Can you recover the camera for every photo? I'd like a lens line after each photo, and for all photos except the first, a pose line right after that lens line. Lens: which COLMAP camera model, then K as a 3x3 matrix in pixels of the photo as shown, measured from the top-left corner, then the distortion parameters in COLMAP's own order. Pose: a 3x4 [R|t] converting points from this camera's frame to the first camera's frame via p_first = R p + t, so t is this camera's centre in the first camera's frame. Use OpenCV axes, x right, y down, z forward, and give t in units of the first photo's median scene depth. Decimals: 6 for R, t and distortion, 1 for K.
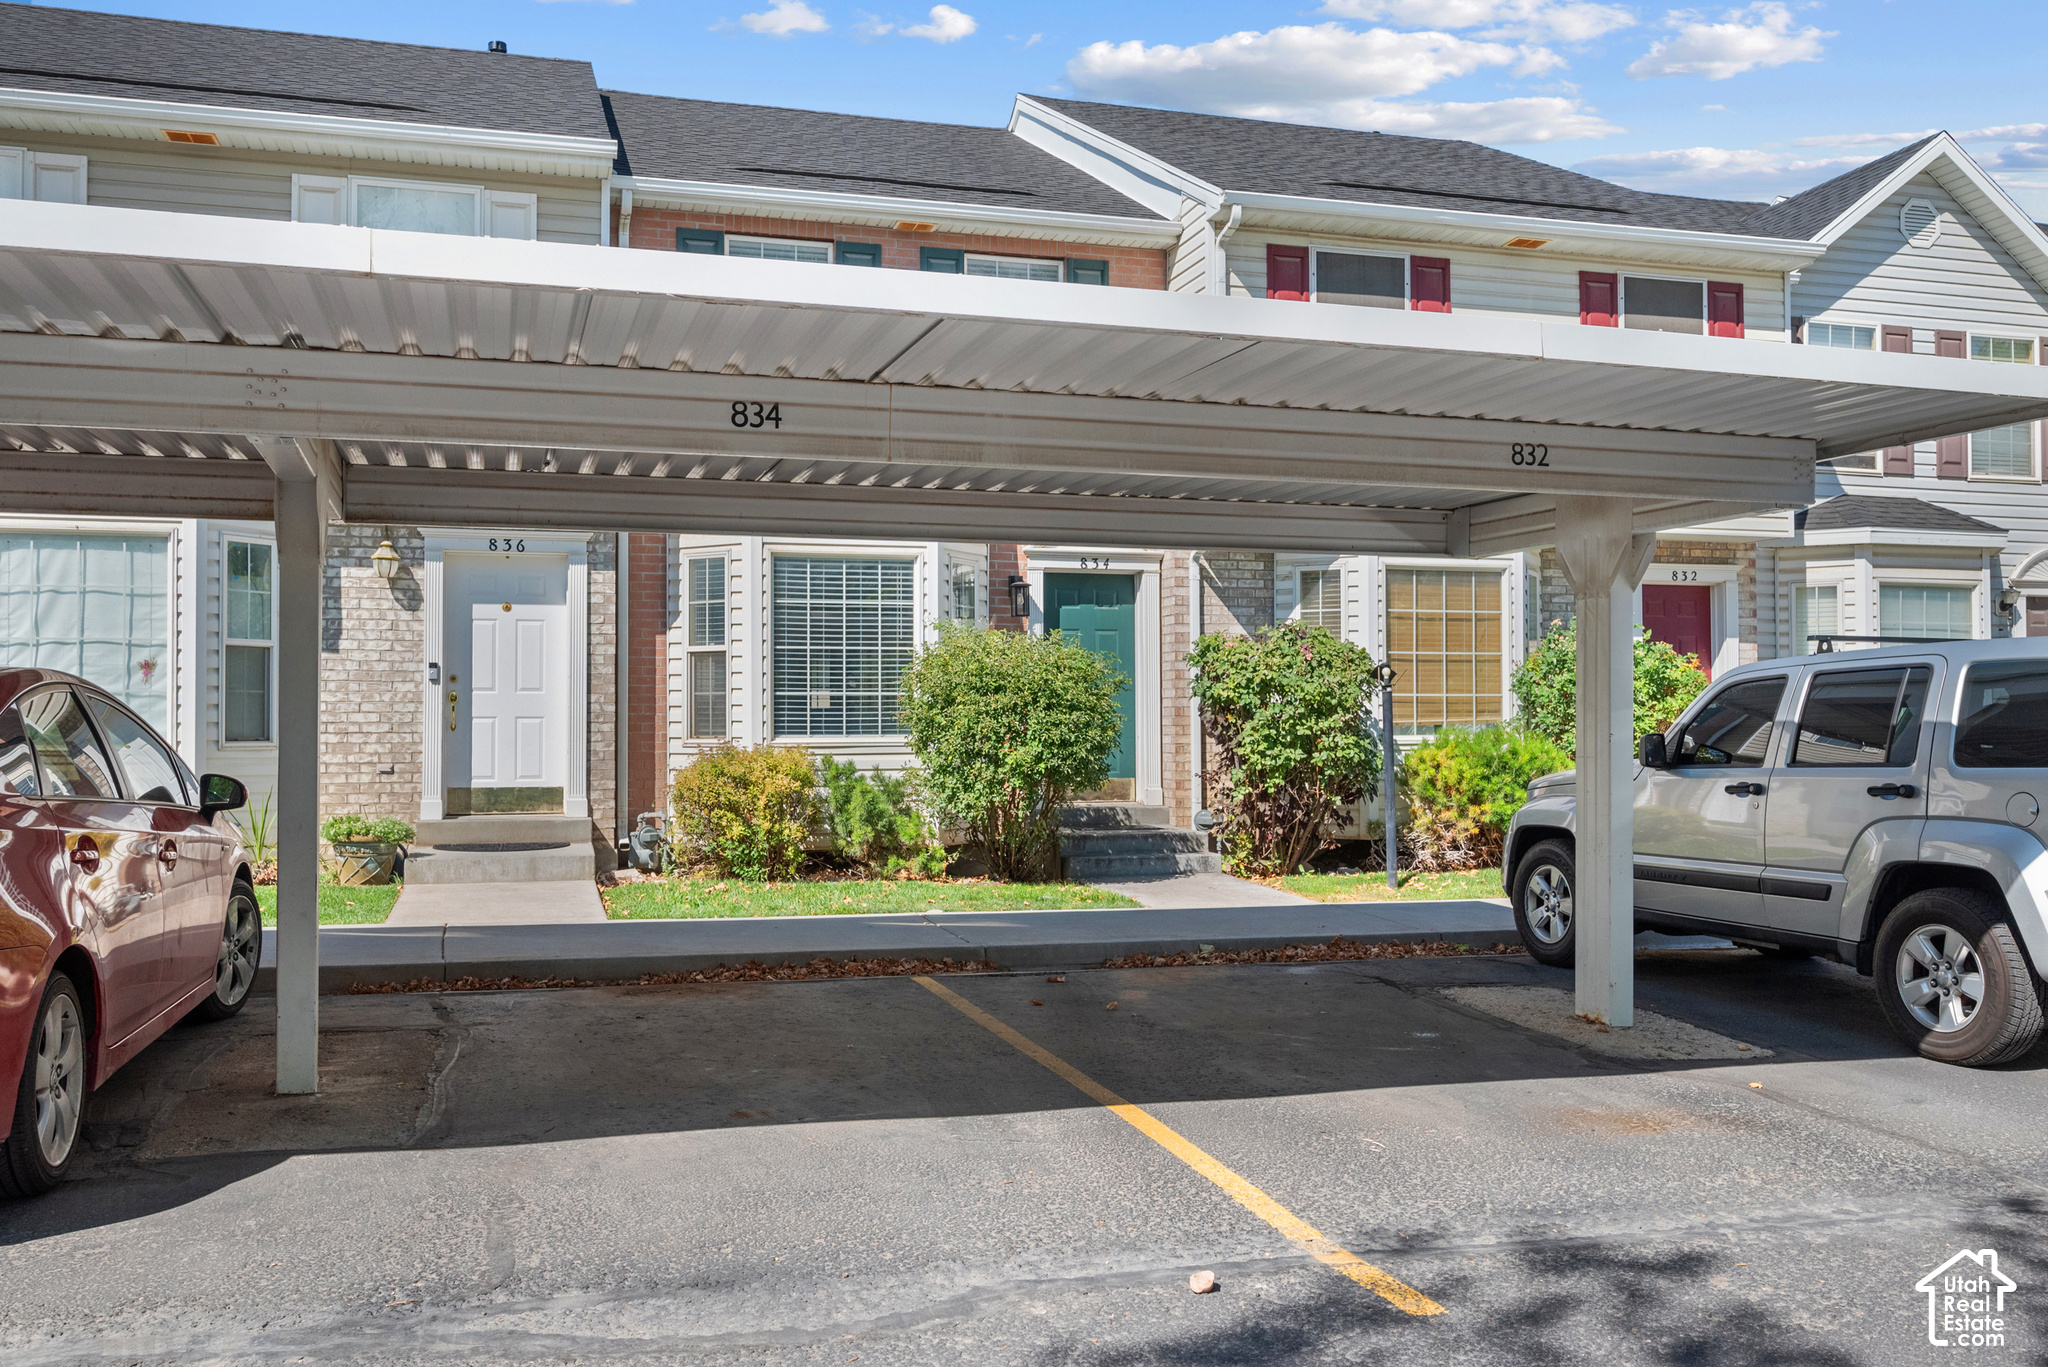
lens RADIAL K [[1757.7, 0, 1021.6], [0, 1757.7, 682.0], [0, 0, 1]] dist [0.004195, -0.000417]
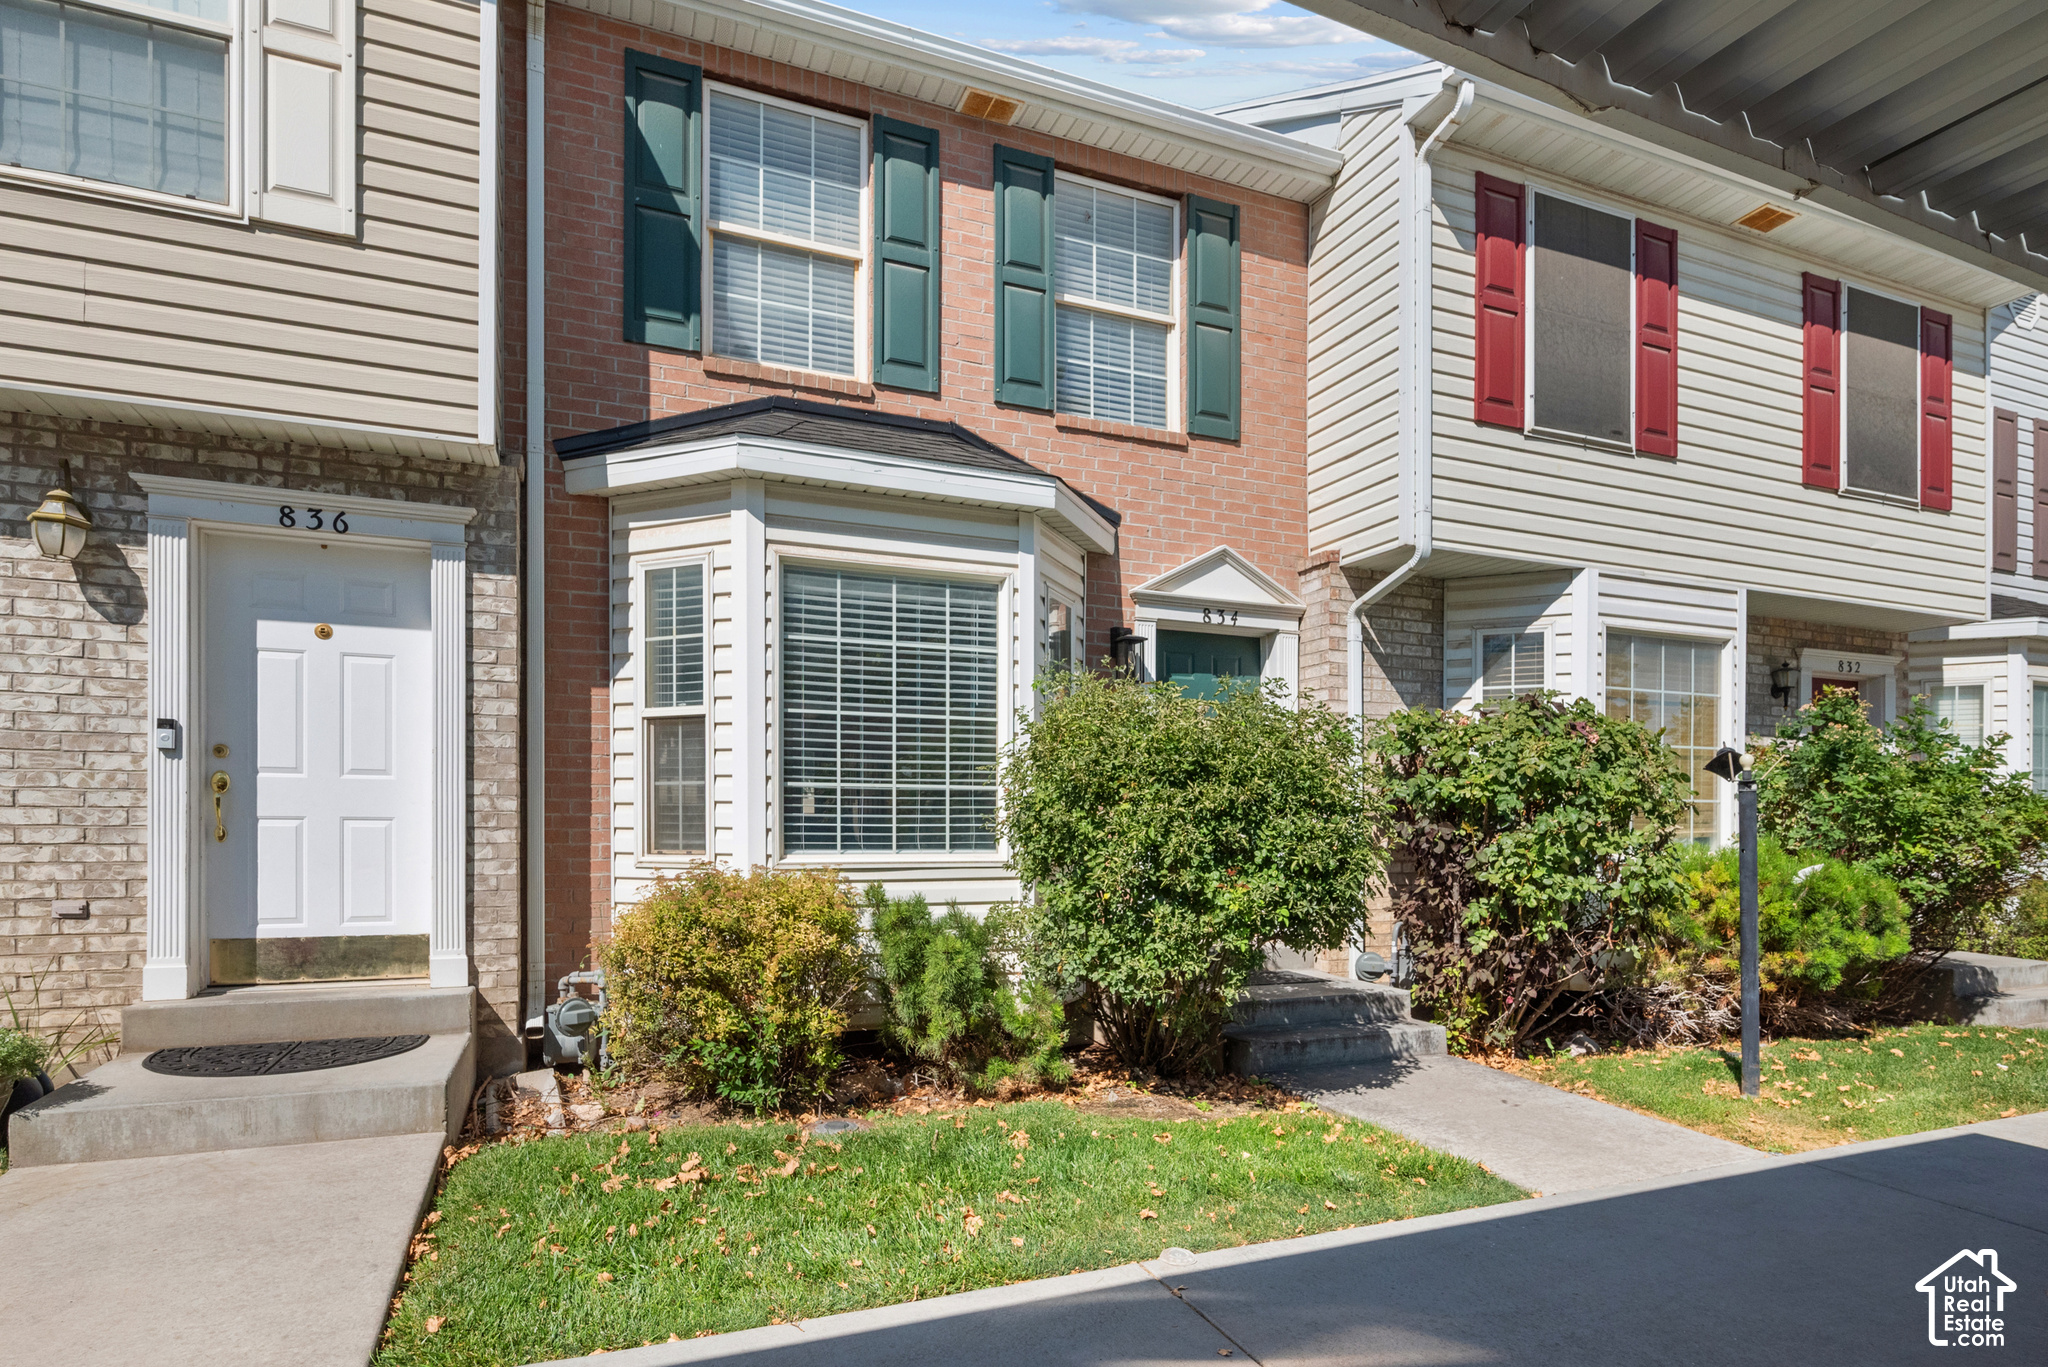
lens RADIAL K [[1100.1, 0, 1027.7], [0, 1100.1, 845.9], [0, 0, 1]] dist [-0.001991, 0.000061]
pose [[0.993351, 0.005968, 0.114970, -0.100404], [-0.010553, 0.999171, 0.039307, 0.012317], [-0.114640, -0.040259, 0.992591, 0.605508]]
